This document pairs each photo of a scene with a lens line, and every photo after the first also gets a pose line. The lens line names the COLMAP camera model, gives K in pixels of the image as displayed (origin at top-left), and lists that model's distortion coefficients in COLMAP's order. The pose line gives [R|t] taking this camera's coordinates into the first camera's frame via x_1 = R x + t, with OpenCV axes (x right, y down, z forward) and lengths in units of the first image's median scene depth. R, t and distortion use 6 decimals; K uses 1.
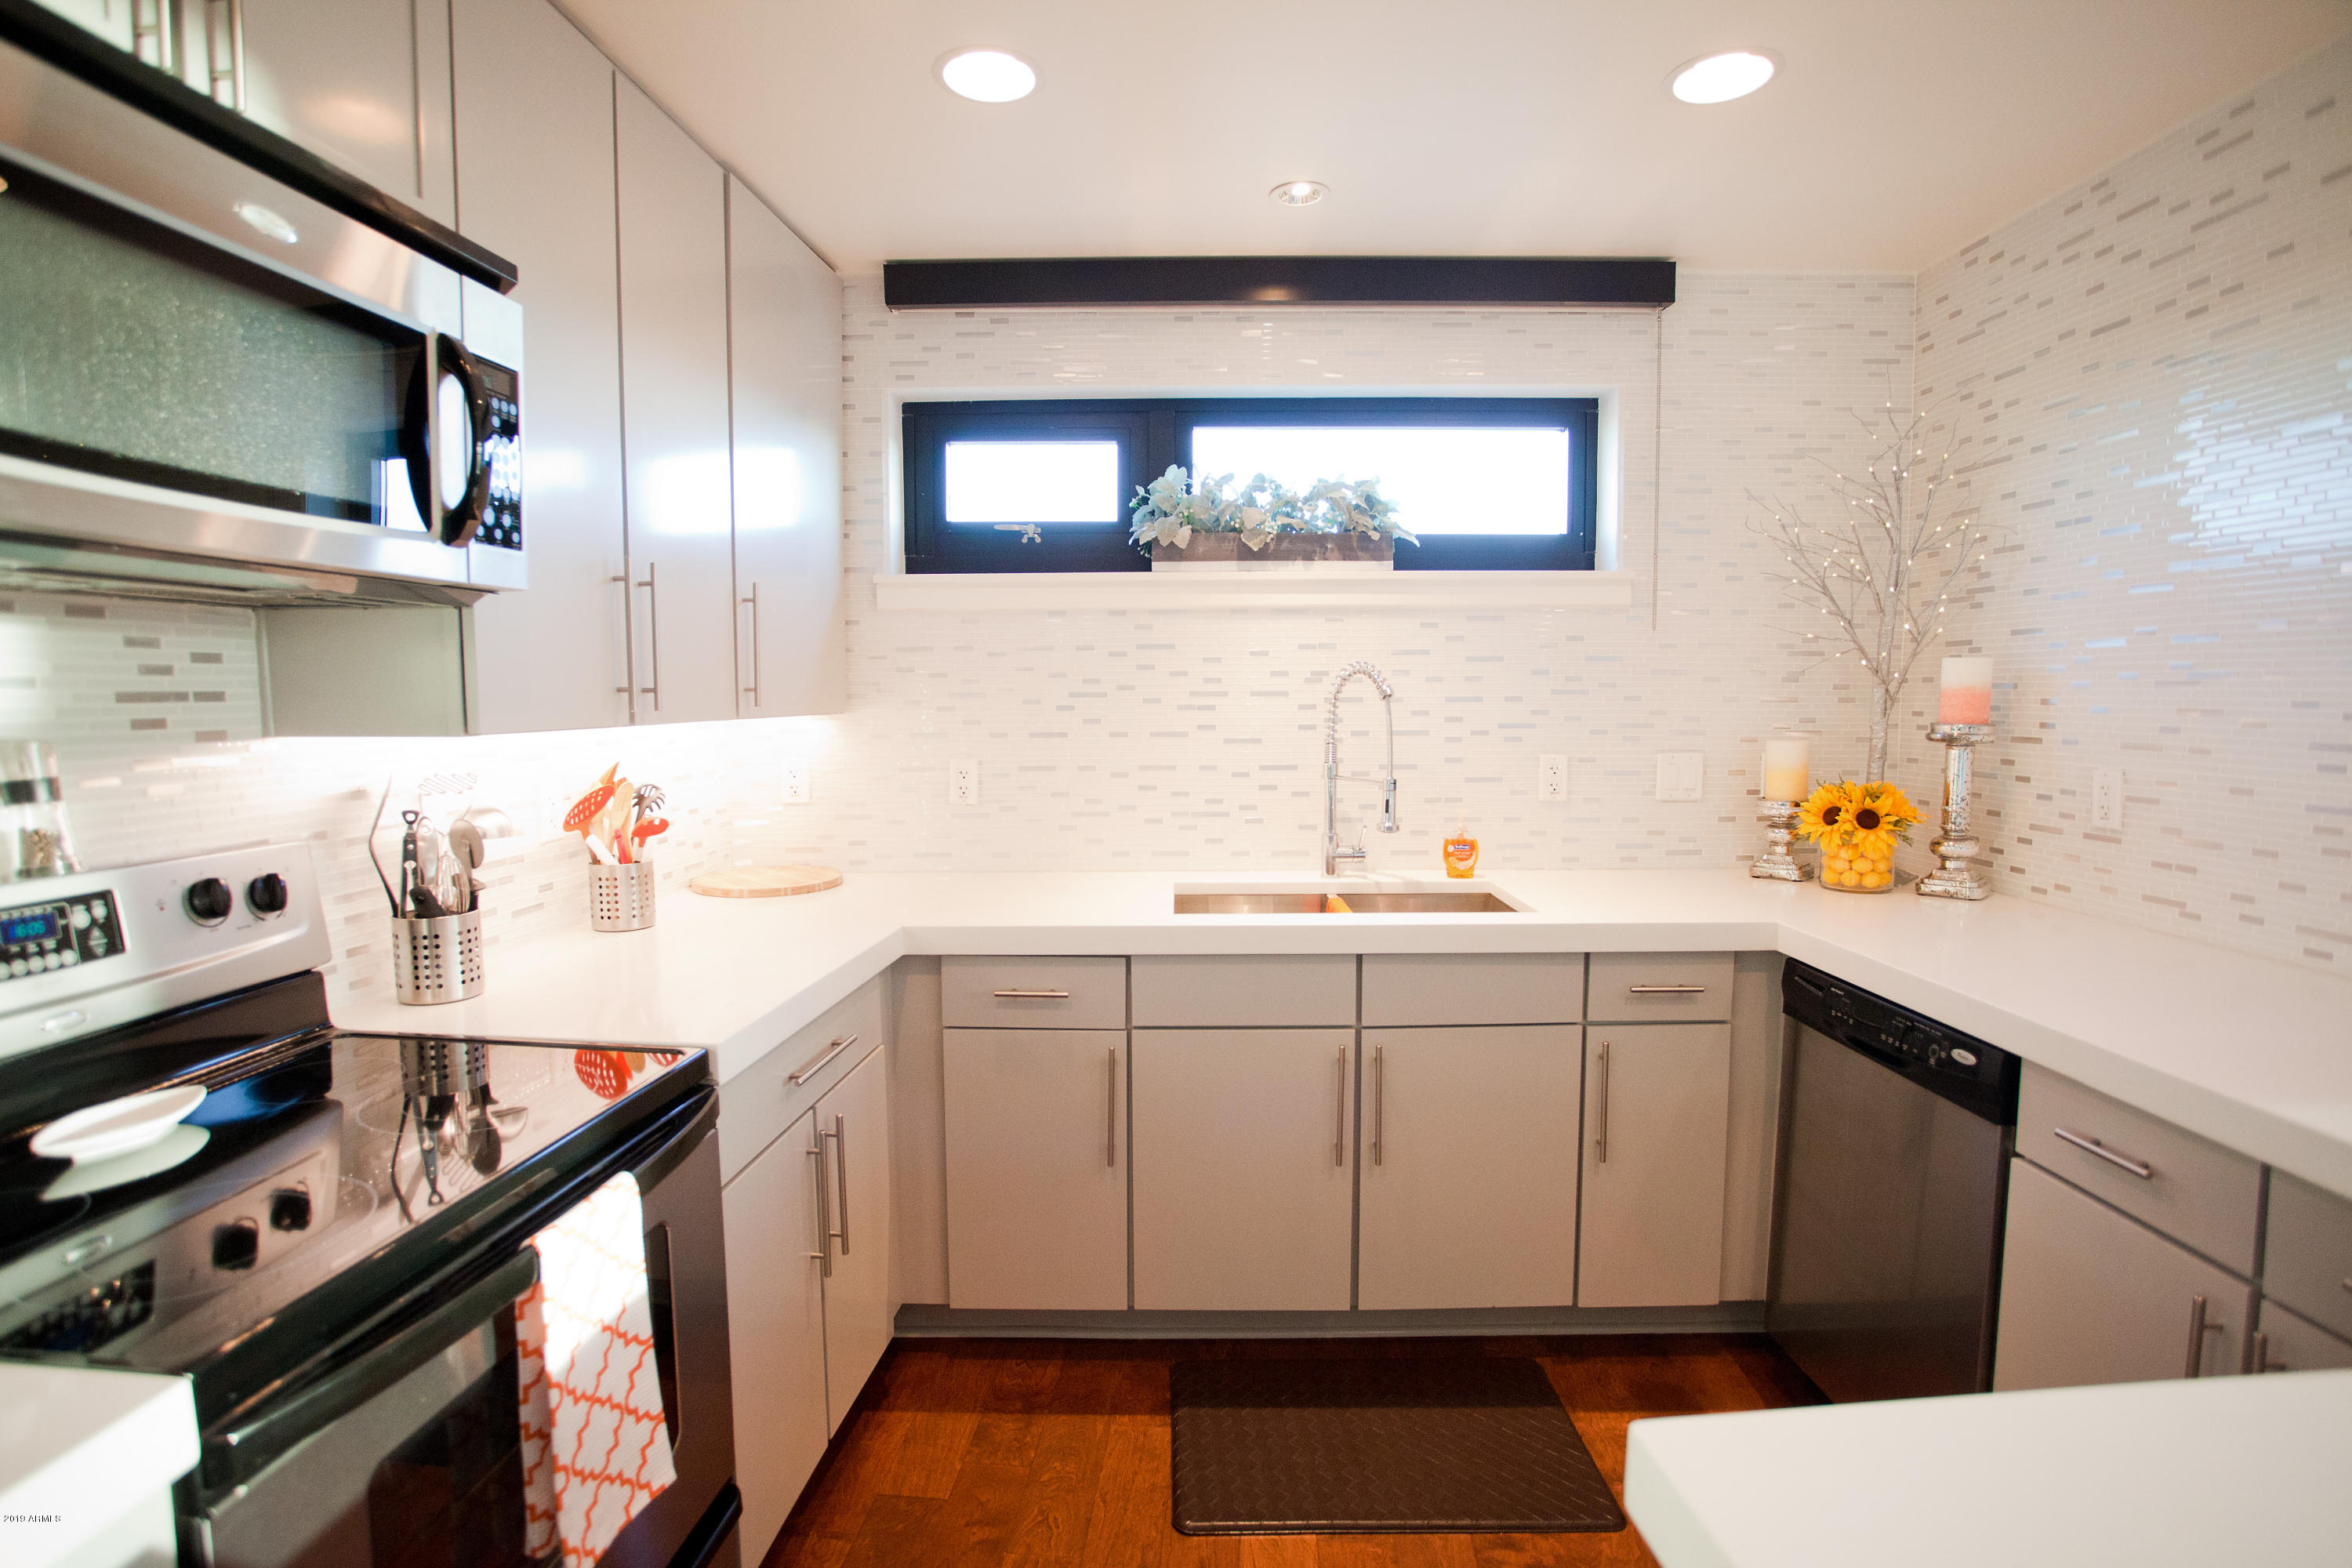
lens RADIAL K [[1163.8, 0, 1153.4], [0, 1163.8, 788.2], [0, 0, 1]] dist [-0.071189, 0.033023]
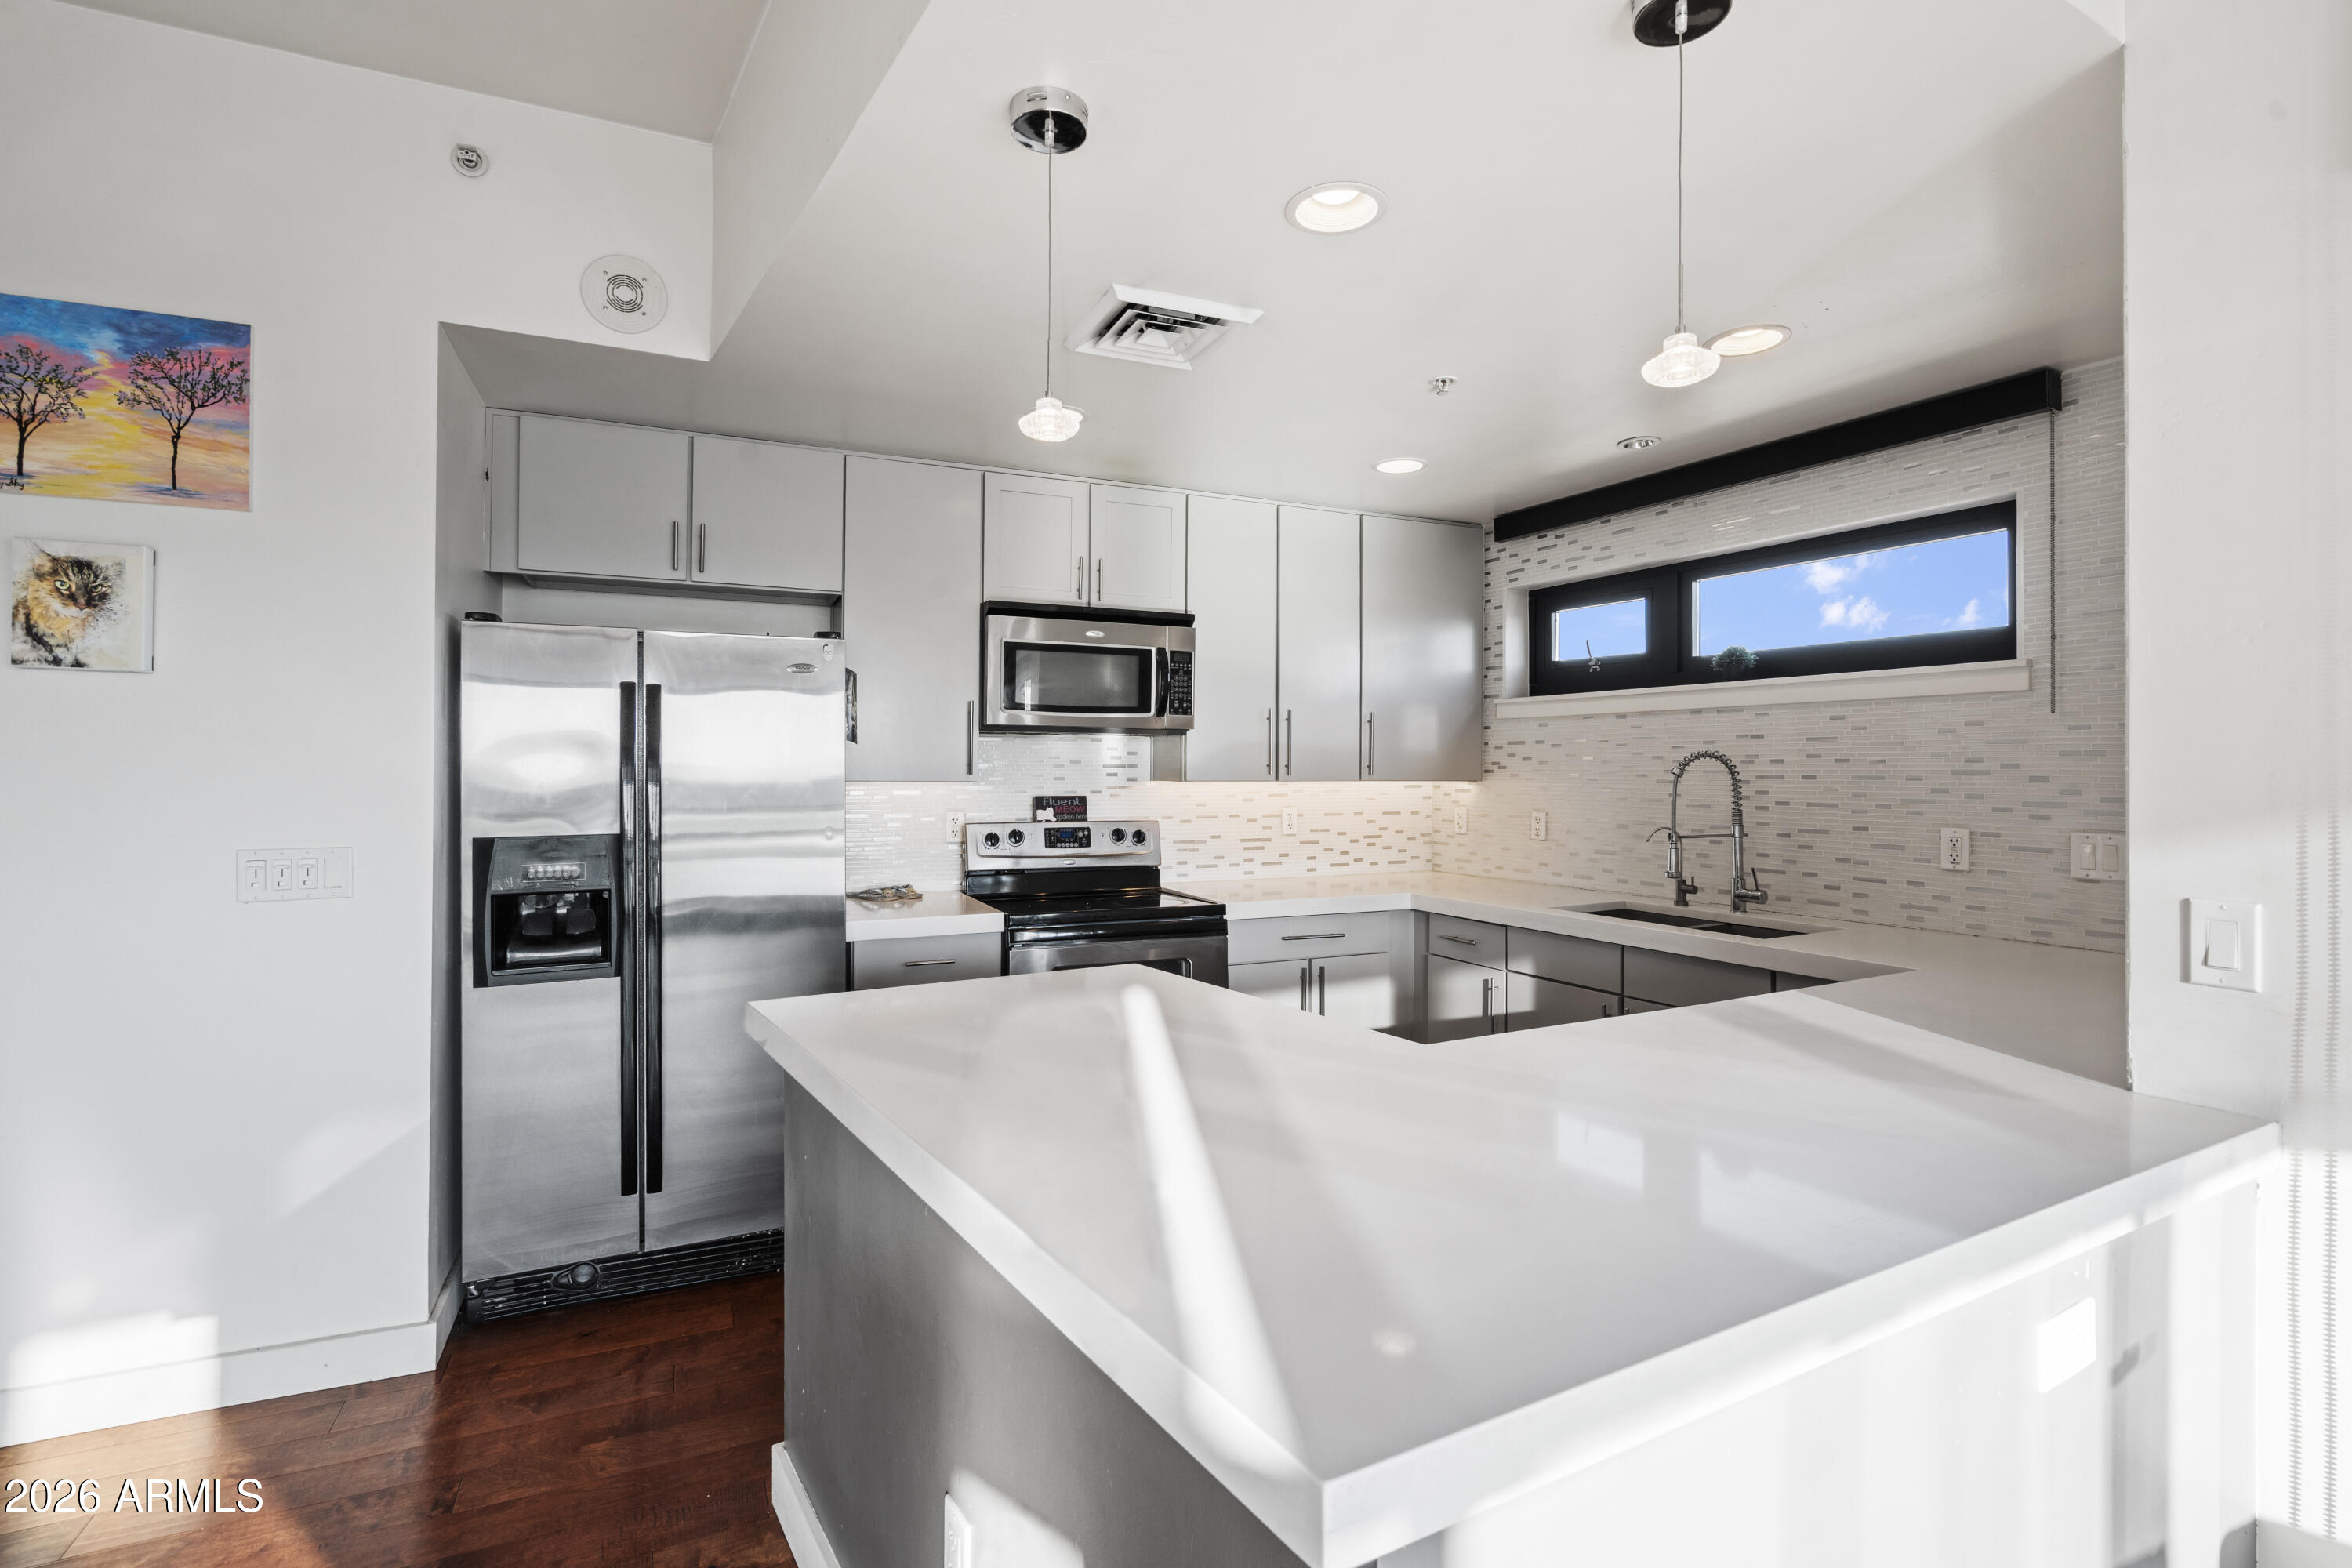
lens RADIAL K [[1067.3, 0, 1160.2], [0, 1067.3, 765.7], [0, 0, 1]] dist [0.001799, 0.000173]
pose [[0.490580, 0.003237, -0.871390, 1.033578], [-0.079633, 0.995975, -0.041132, 0.016430], [0.867750, 0.089570, 0.488864, -0.202829]]
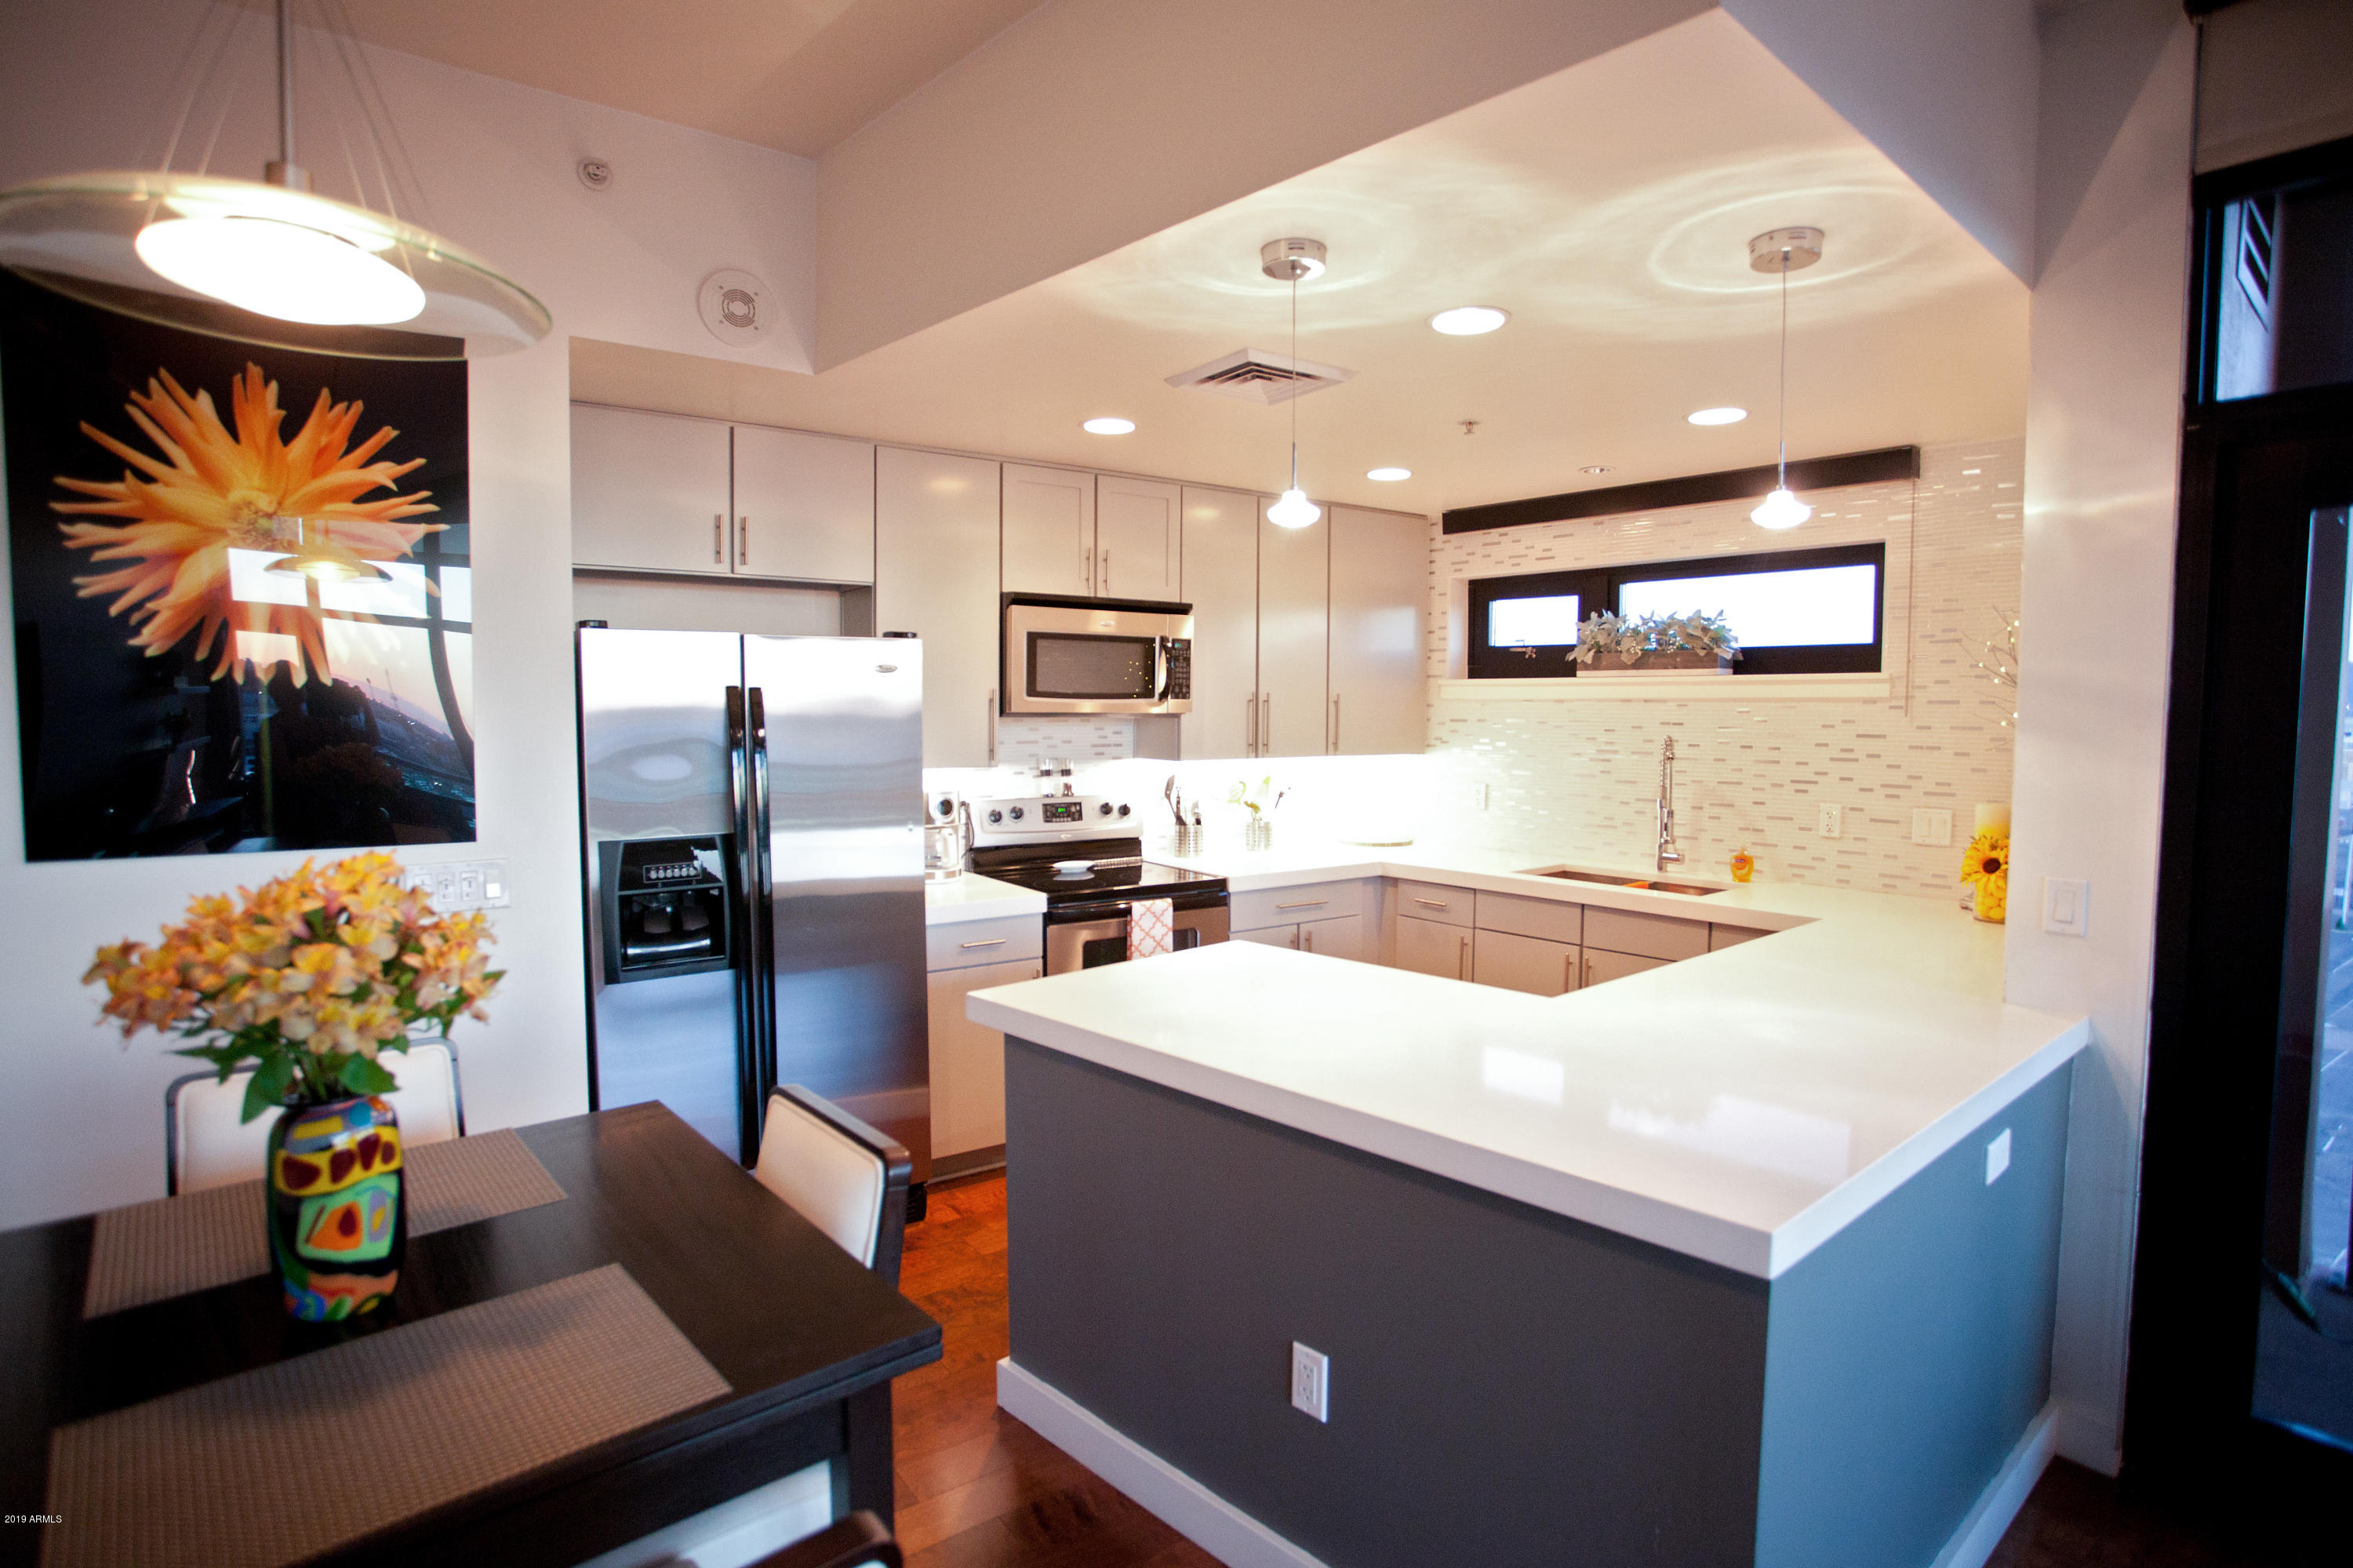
lens RADIAL K [[1164.3, 0, 1153.9], [0, 1164.3, 788.2], [0, 0, 1]] dist [-0.071189, 0.033023]
pose [[0.643477, 0.059573, -0.763144, 1.038214], [-0.070202, 0.997358, 0.018662, -0.019591], [0.762239, 0.041566, 0.645959, -0.614622]]
